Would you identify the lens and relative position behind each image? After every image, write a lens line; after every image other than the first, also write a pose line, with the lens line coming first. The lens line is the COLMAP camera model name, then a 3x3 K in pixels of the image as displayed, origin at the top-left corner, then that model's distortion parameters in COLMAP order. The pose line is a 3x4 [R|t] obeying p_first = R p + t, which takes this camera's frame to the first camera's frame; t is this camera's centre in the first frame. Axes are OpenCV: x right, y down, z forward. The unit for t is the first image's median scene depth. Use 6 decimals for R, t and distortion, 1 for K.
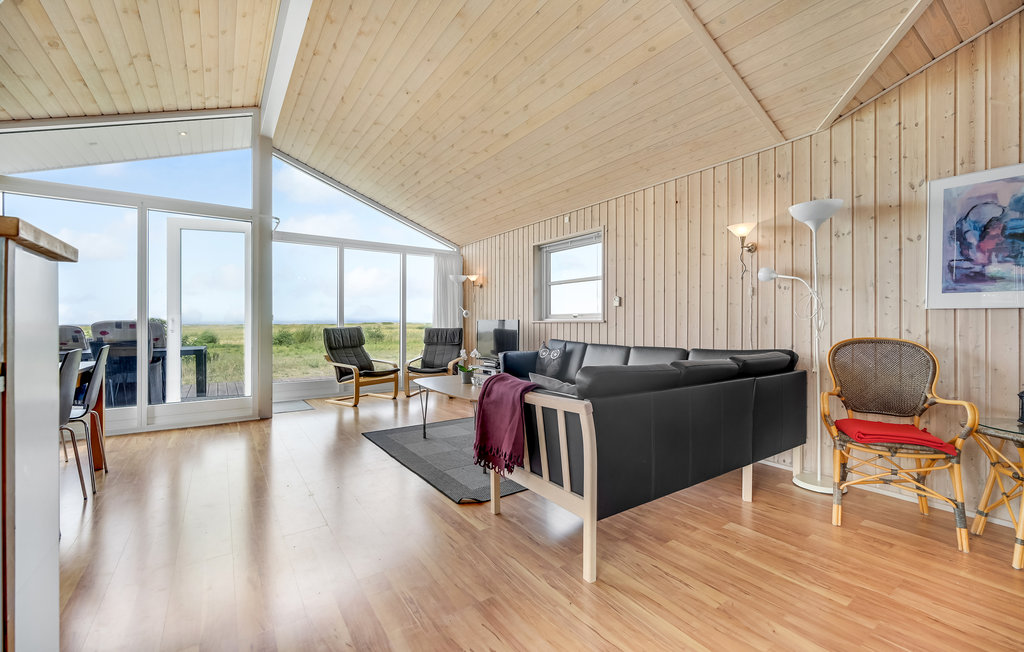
lens RADIAL K [[422.1, 0, 508.5], [0, 422.1, 324.5], [0, 0, 1]] dist [-0.001752, 0.000204]
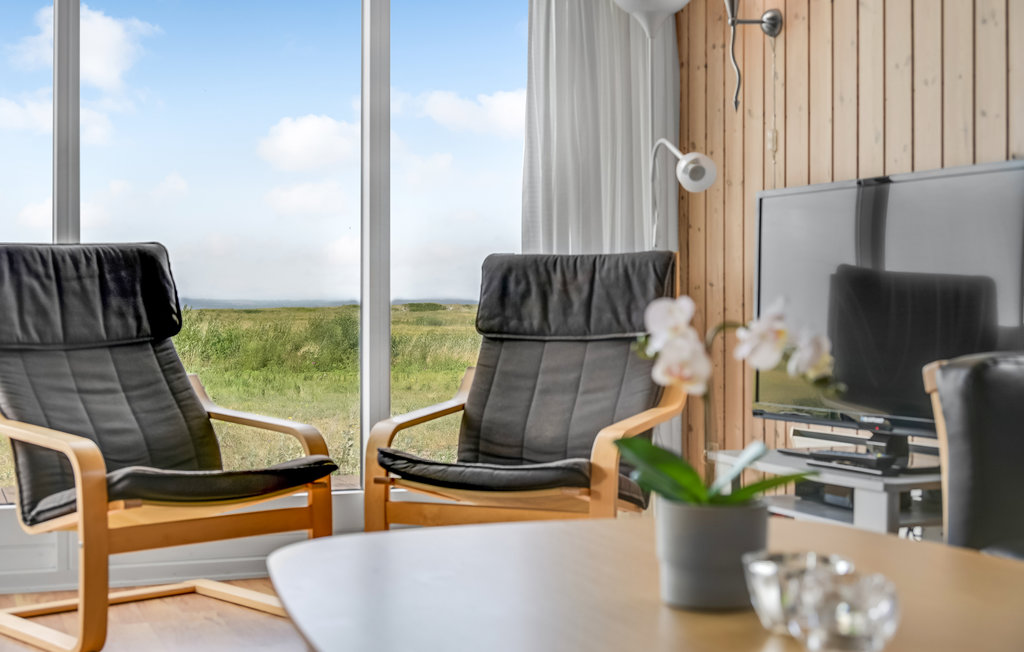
lens RADIAL K [[1444.7, 0, 509.3], [0, 1444.7, 323.6], [0, 0, 1]] dist [-0.101369, 0.000000]
pose [[0.974470, -0.000818, -0.224515, -0.042022], [0.002248, 0.999979, 0.006112, 0.041246], [0.224505, -0.006461, 0.974452, 0.407261]]
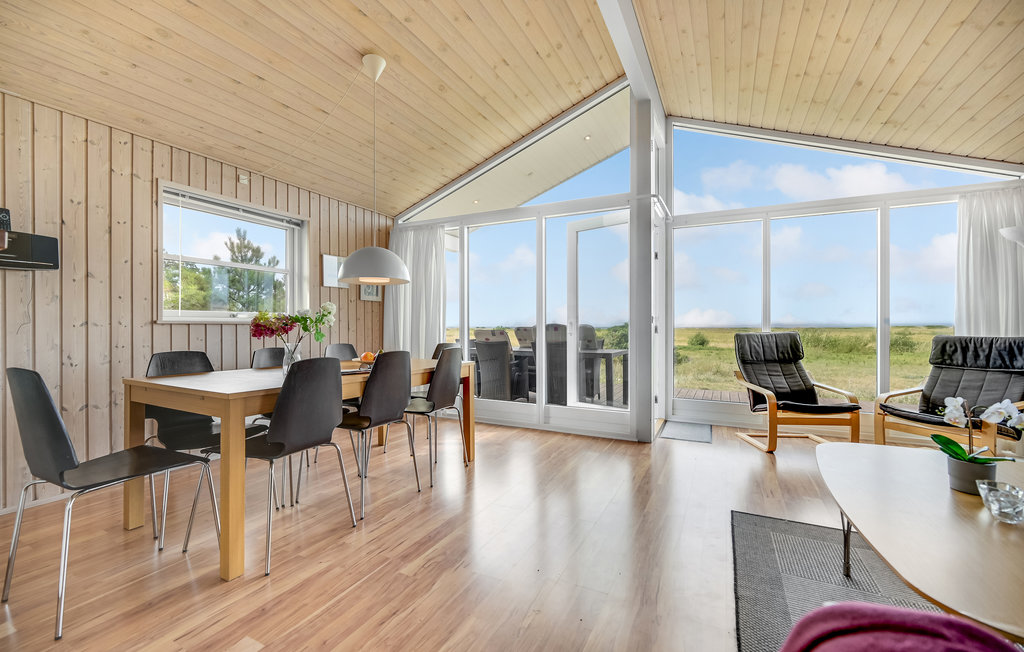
lens RADIAL K [[422.1, 0, 514.9], [0, 422.1, 325.5], [0, 0, 1]] dist [-0.001752, 0.000204]
pose [[0.478410, -0.000969, -0.878136, 0.023063], [-0.003596, 0.999989, -0.003063, -0.001676], [0.878129, 0.004623, 0.478401, 0.311725]]
